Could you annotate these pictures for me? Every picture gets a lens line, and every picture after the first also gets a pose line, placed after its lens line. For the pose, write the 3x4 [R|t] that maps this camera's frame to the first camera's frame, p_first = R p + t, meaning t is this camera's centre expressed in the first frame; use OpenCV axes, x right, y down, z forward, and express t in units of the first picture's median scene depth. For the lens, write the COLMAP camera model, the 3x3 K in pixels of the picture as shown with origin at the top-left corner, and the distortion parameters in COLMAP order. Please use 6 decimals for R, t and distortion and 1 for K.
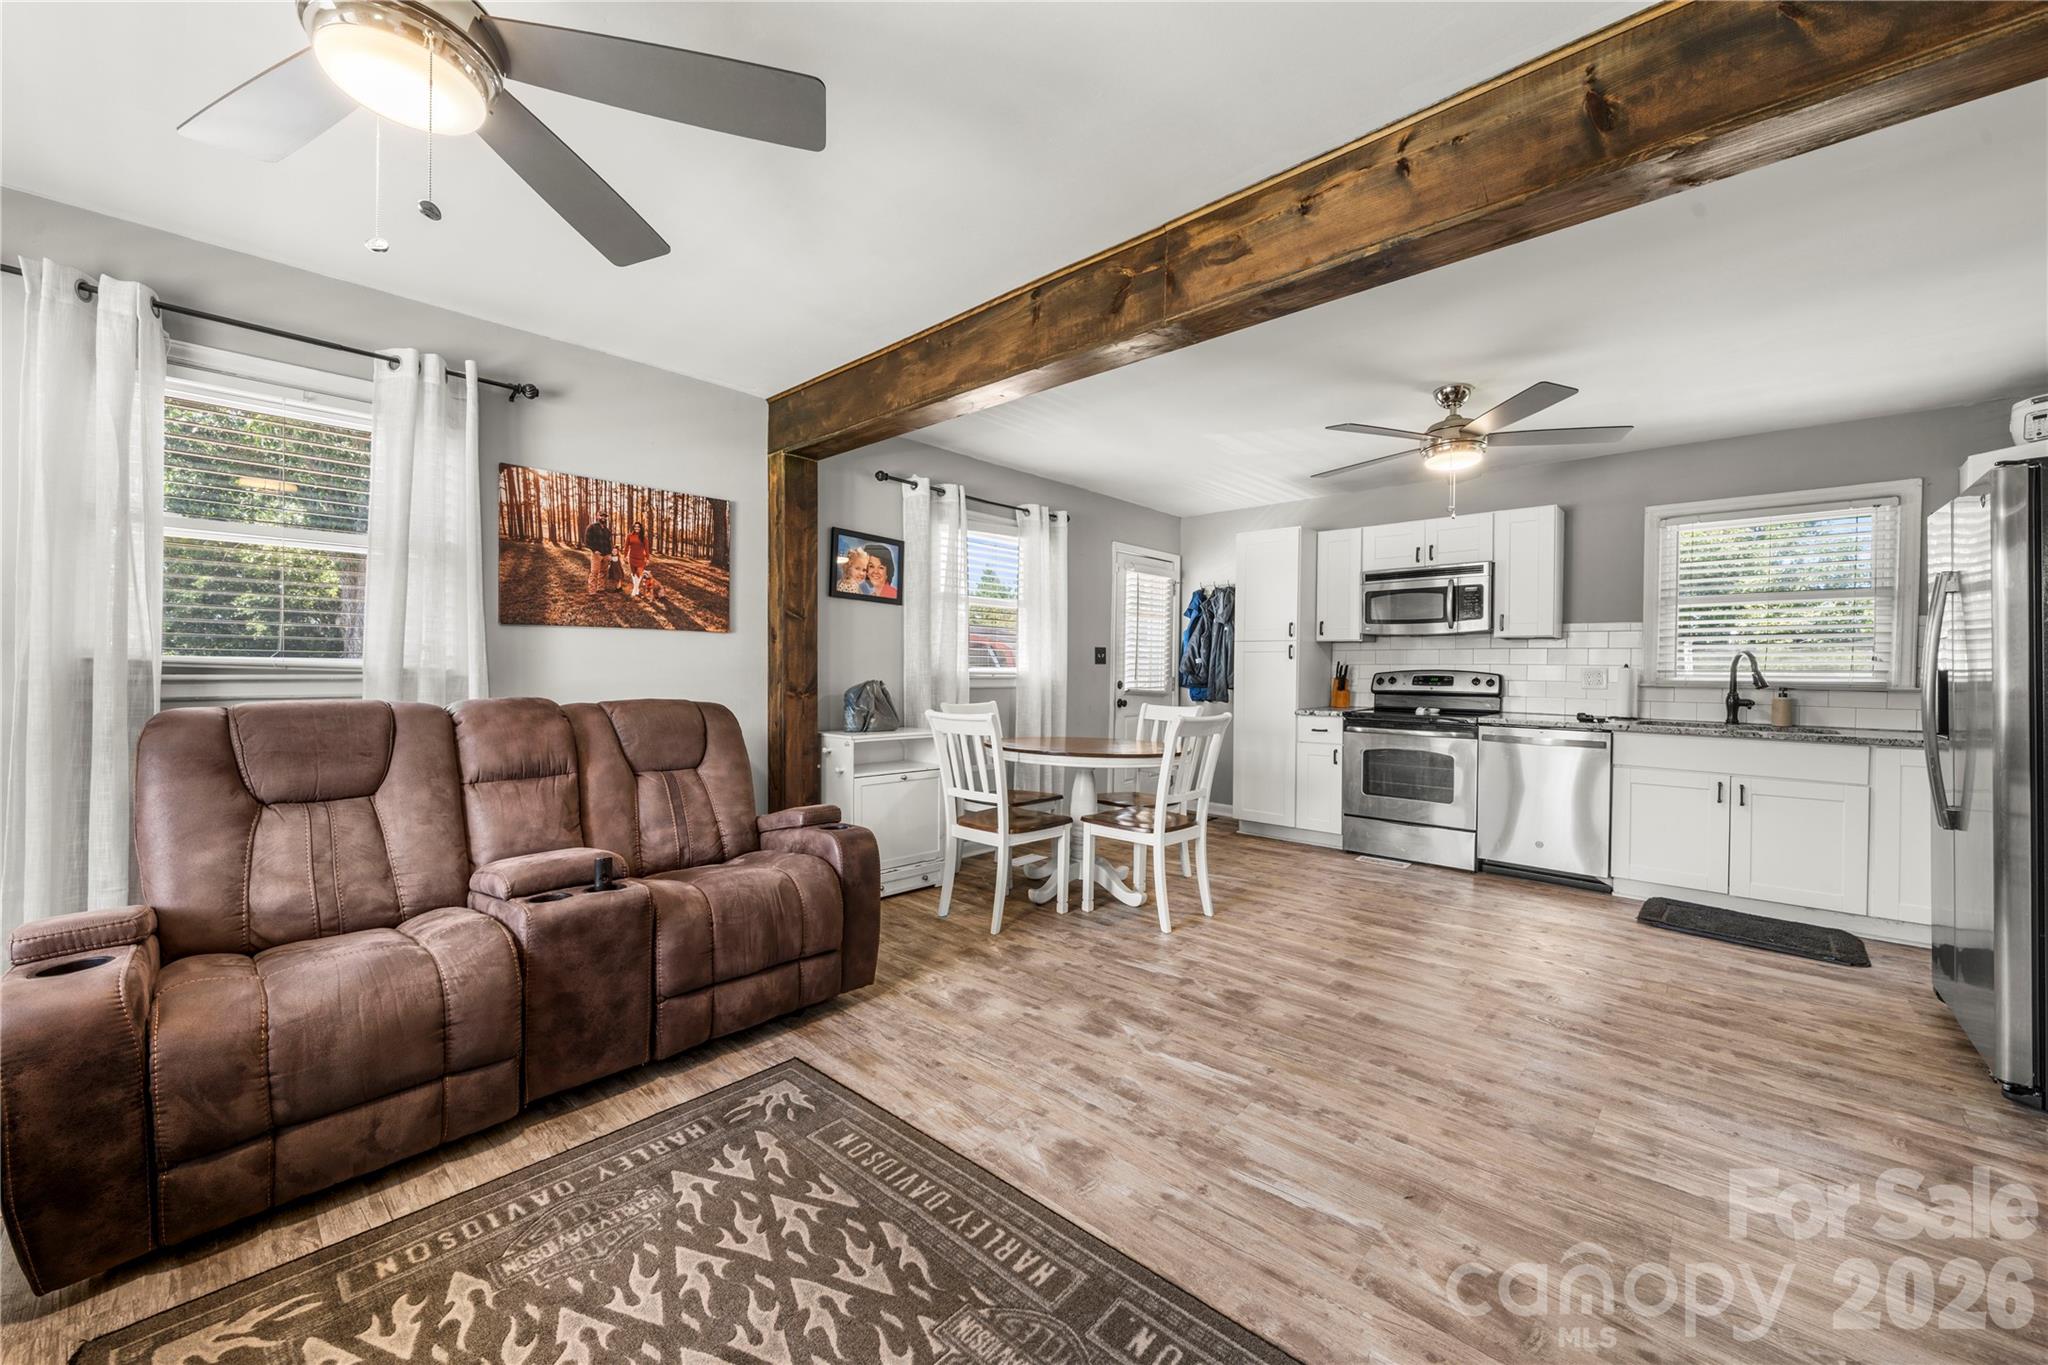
lens RADIAL K [[773.1, 0, 1018.6], [0, 773.1, 674.1], [0, 0, 1]] dist [-0.007527, 0.000439]
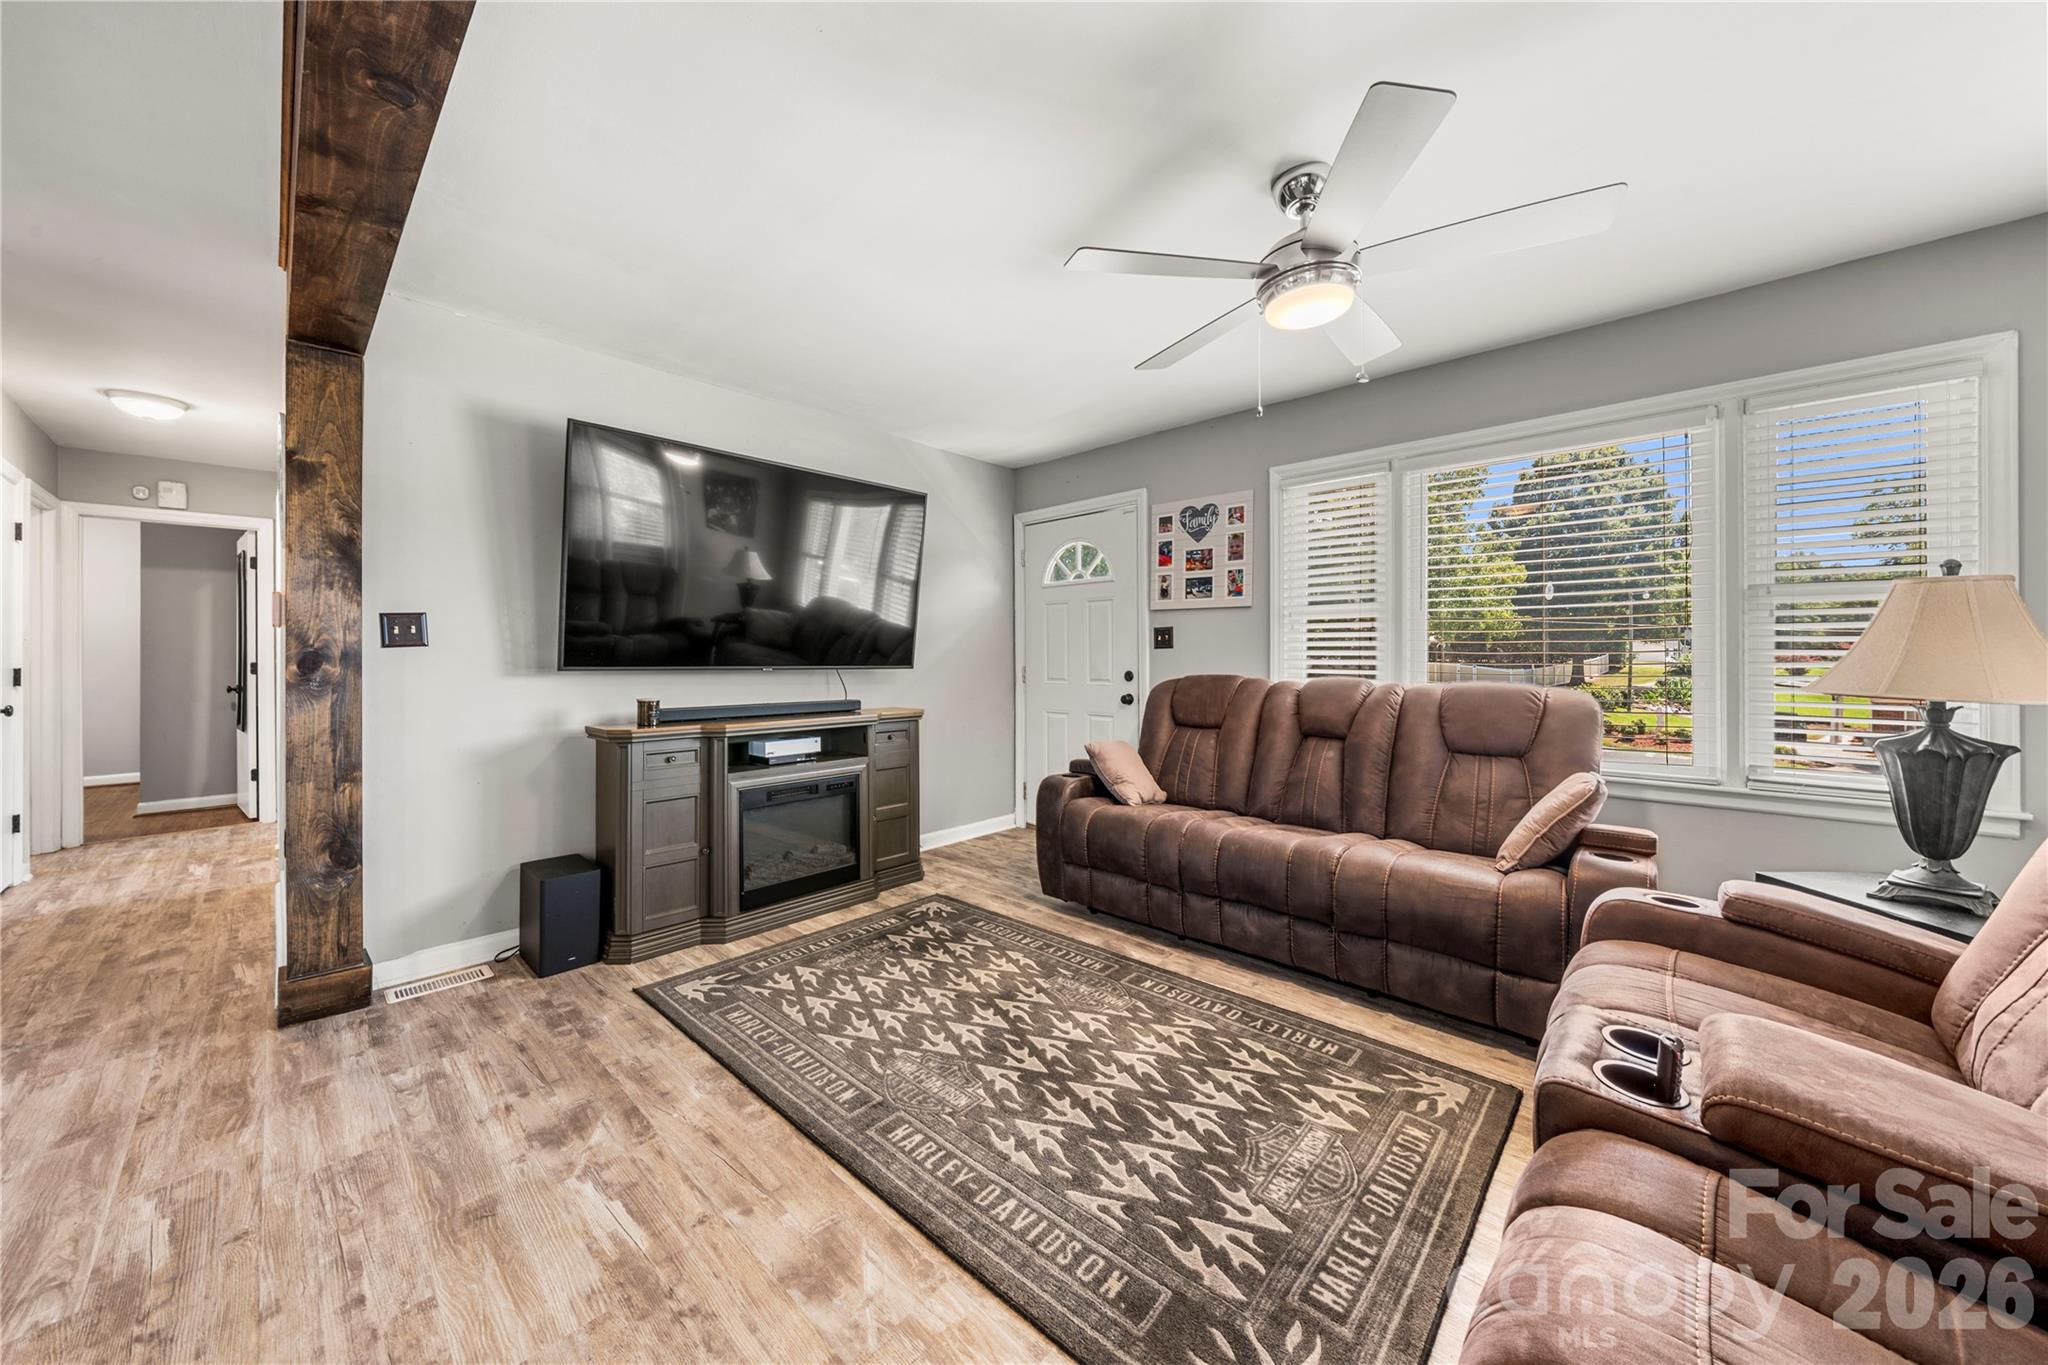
lens RADIAL K [[698.8, 0, 1019.8], [0, 698.8, 662.9], [0, 0, 1]] dist [-0.004610, -0.000368]
pose [[-0.999949, -0.009437, 0.003639, -0.076893], [-0.009381, 0.999841, 0.015193, -0.007946], [-0.003782, 0.015158, -0.999878, 1.009466]]
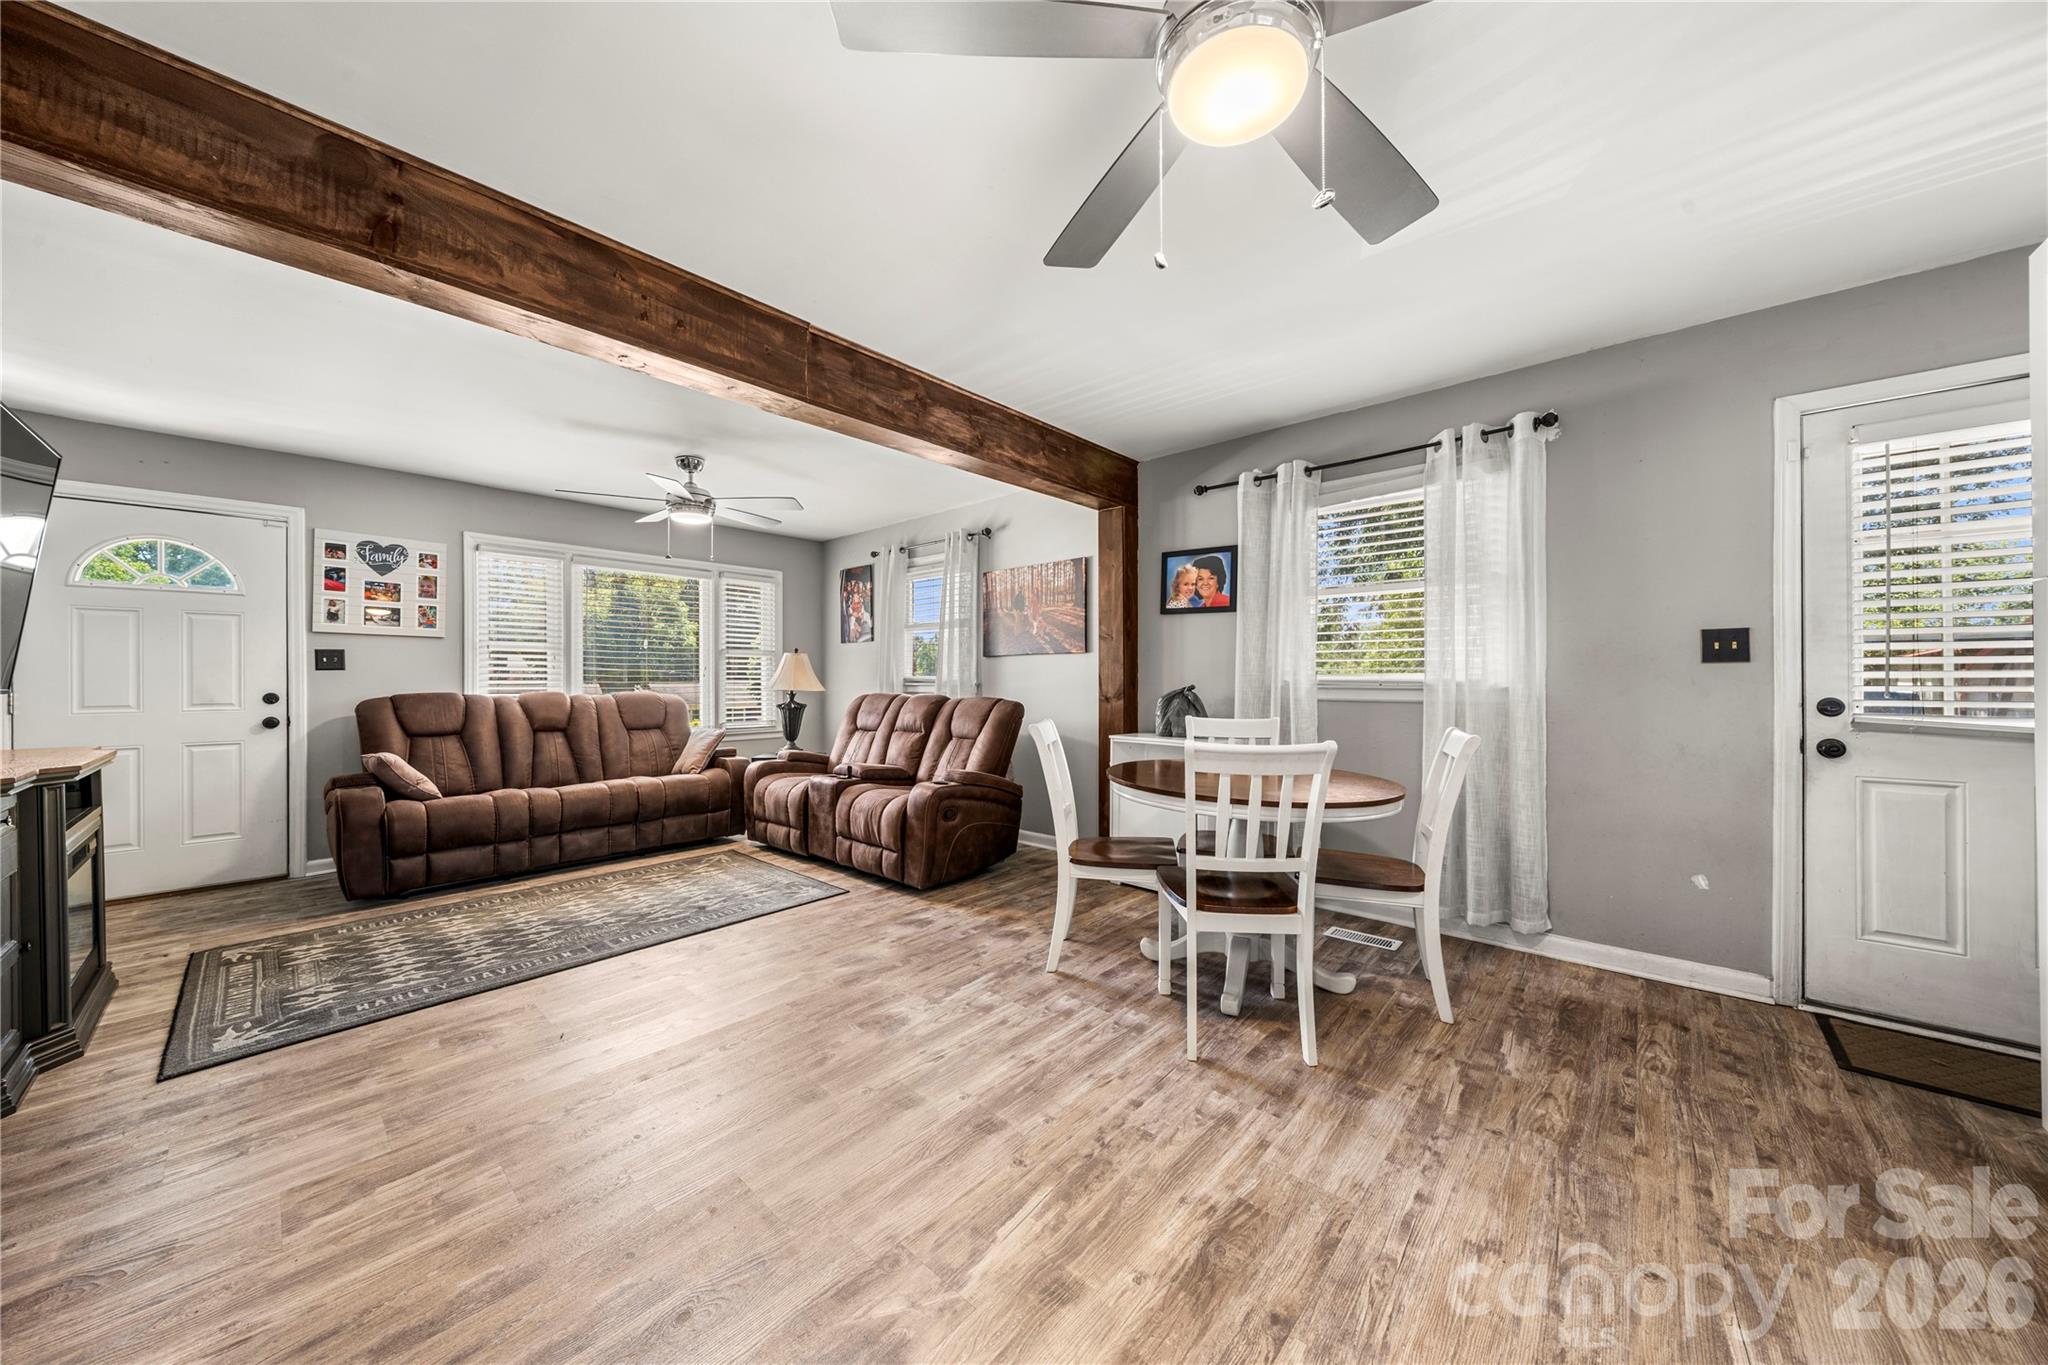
lens RADIAL K [[698.8, 0, 1018.1], [0, 698.8, 675.4], [0, 0, 1]] dist [-0.004610, -0.000368]
pose [[0.010847, -0.017579, -0.999787, 1.008610], [-0.004926, 0.999832, -0.017633, 0.010539], [0.999929, 0.005116, 0.010759, 1.013788]]
